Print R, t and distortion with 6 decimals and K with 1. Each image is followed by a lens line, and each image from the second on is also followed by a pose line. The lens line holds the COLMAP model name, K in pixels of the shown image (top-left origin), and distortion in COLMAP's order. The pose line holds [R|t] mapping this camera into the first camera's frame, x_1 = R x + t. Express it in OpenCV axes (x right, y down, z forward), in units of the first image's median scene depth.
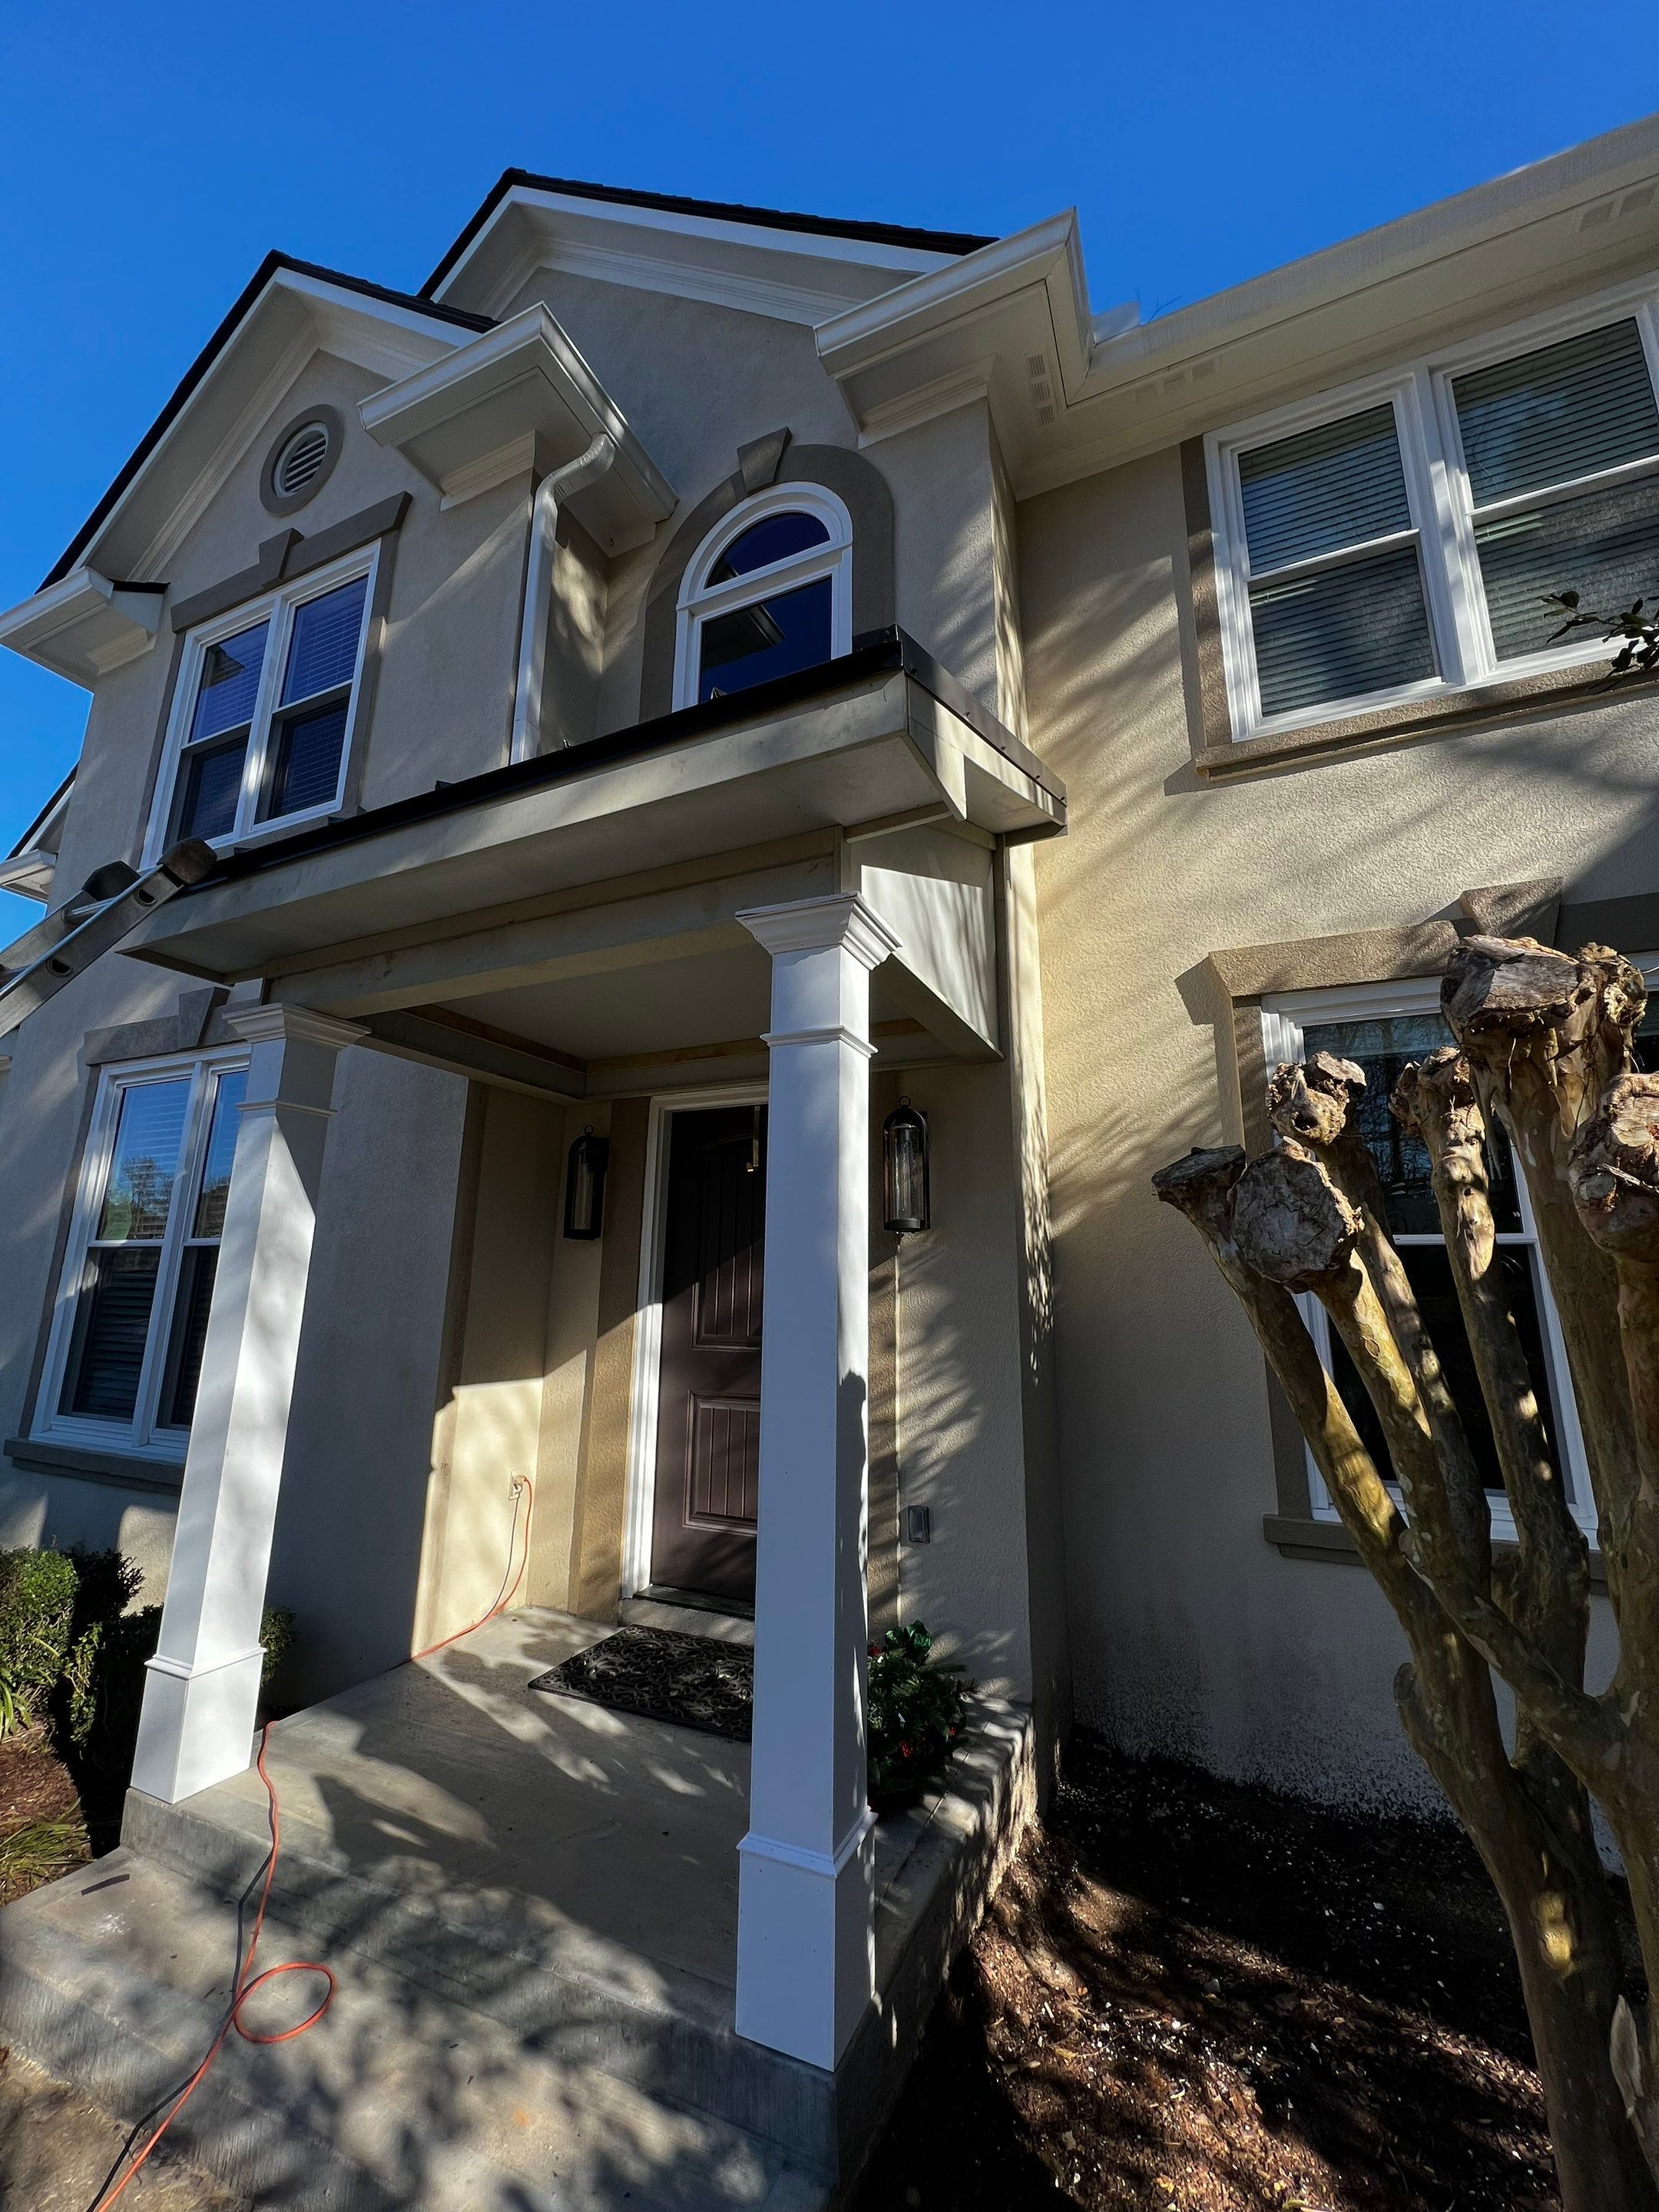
lens RADIAL K [[877.3, 0, 820.4], [0, 877.3, 1085.0], [0, 0, 1]] dist [-0.003295, 0.002218]
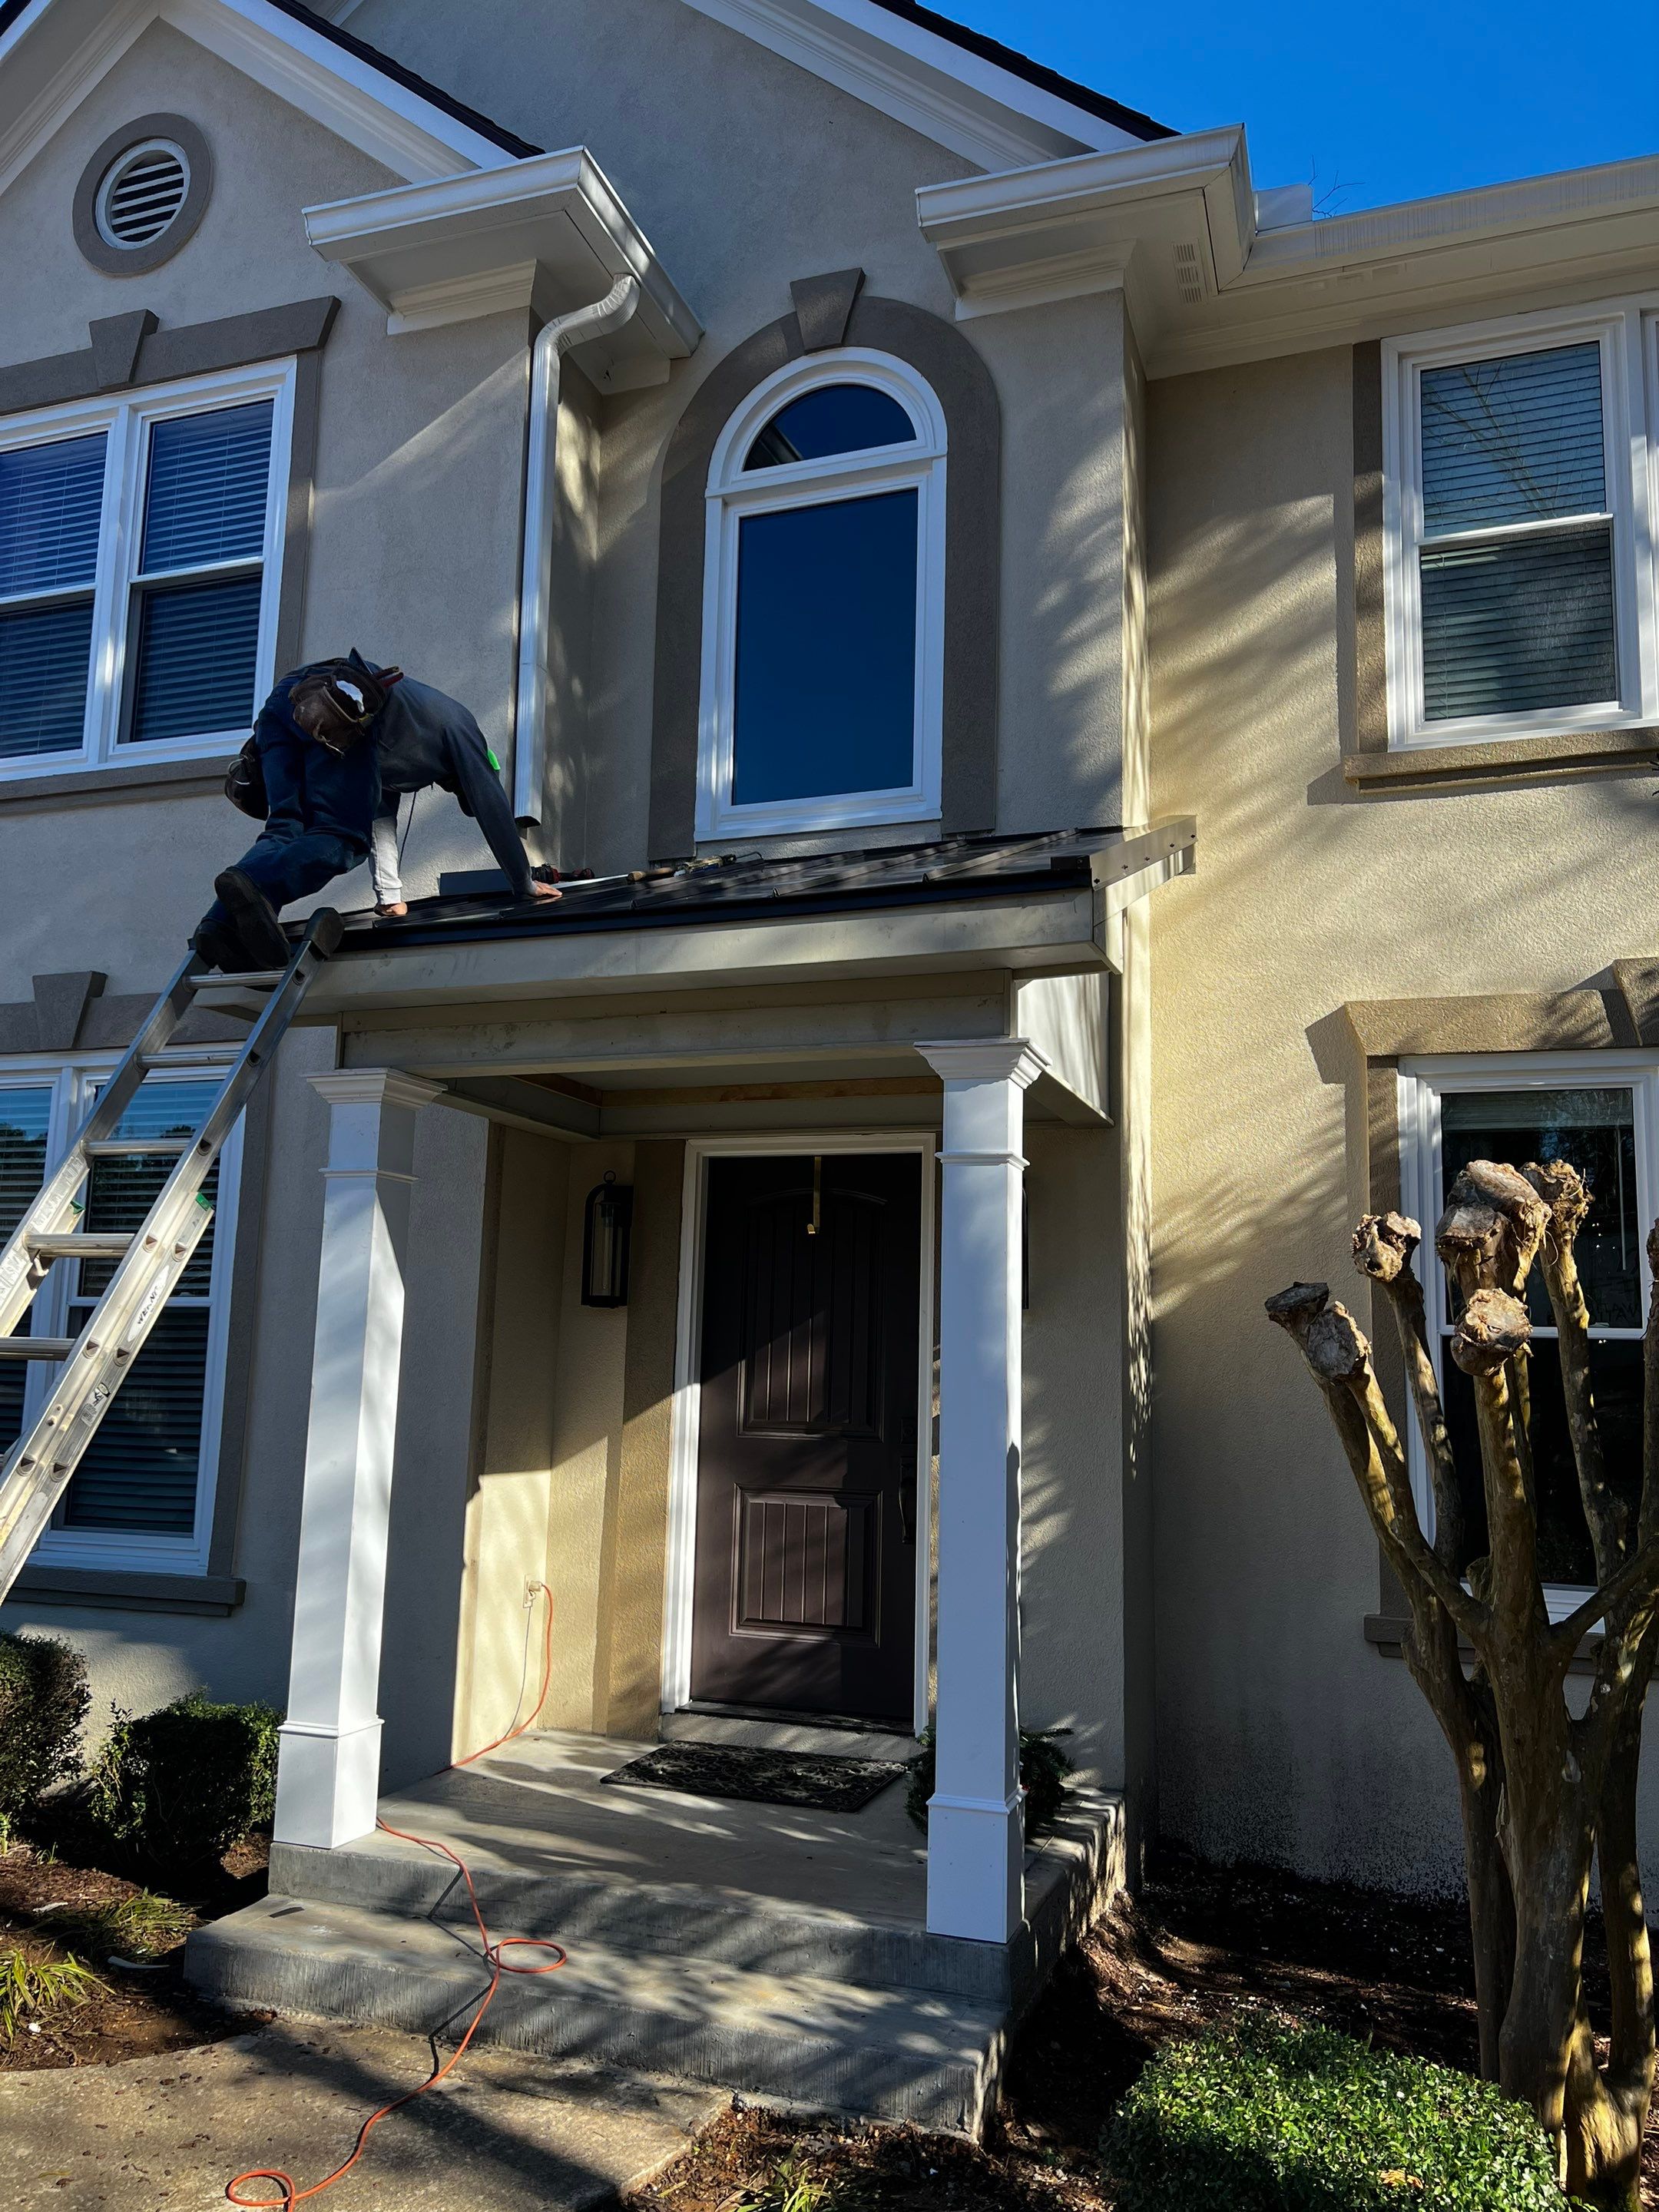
lens RADIAL K [[1527.2, 0, 826.5], [0, 1527.2, 1117.8], [0, 0, 1]] dist [0.034923, -0.027927]
pose [[0.996759, 0.027965, 0.075433, -0.202071], [-0.033056, 0.997199, 0.067099, -0.129808], [-0.073345, -0.069375, 0.994891, -0.537158]]
